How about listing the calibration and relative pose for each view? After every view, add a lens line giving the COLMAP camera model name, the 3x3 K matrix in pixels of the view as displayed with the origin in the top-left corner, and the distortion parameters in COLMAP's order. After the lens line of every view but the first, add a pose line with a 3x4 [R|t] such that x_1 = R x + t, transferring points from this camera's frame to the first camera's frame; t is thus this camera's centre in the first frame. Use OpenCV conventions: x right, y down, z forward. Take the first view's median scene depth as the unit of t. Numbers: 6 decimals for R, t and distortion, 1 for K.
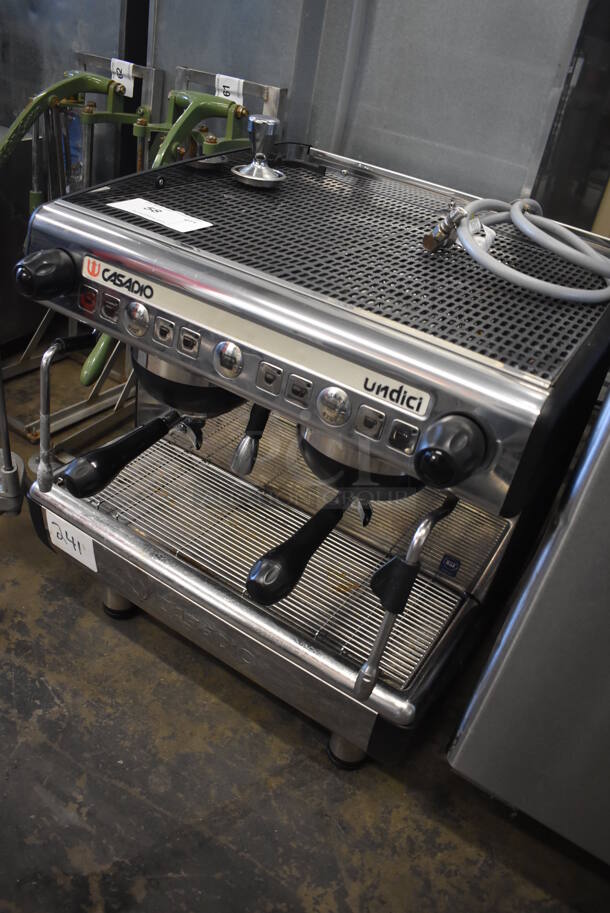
lens RADIAL K [[702.4, 0, 305.0], [0, 702.4, 456.5], [0, 0, 1]] dist [-0.096119, 0.007211]
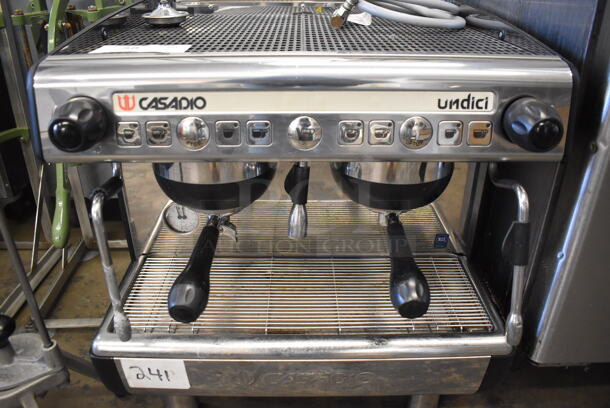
lens RADIAL K [[469.3, 0, 305.0], [0, 469.3, 204.0], [0, 0, 1]] dist [-0.096119, 0.007211]
pose [[0.833163, -0.384535, 0.397457, -0.395306], [0.406558, 0.913093, 0.031166, -0.052184], [-0.374900, 0.135622, 0.917091, 0.299421]]
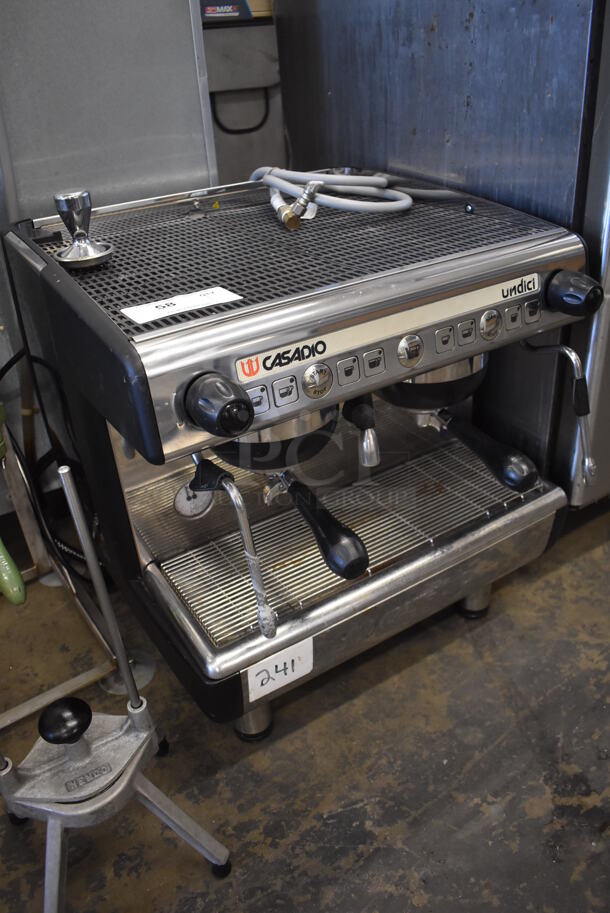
lens RADIAL K [[702.4, 0, 305.0], [0, 702.4, 456.5], [0, 0, 1]] dist [-0.096119, 0.007211]
pose [[0.423103, -0.615321, 0.665104, -0.908614], [0.608220, 0.736961, 0.294883, -0.394374], [-0.671604, 0.279764, 0.686061, 0.350835]]
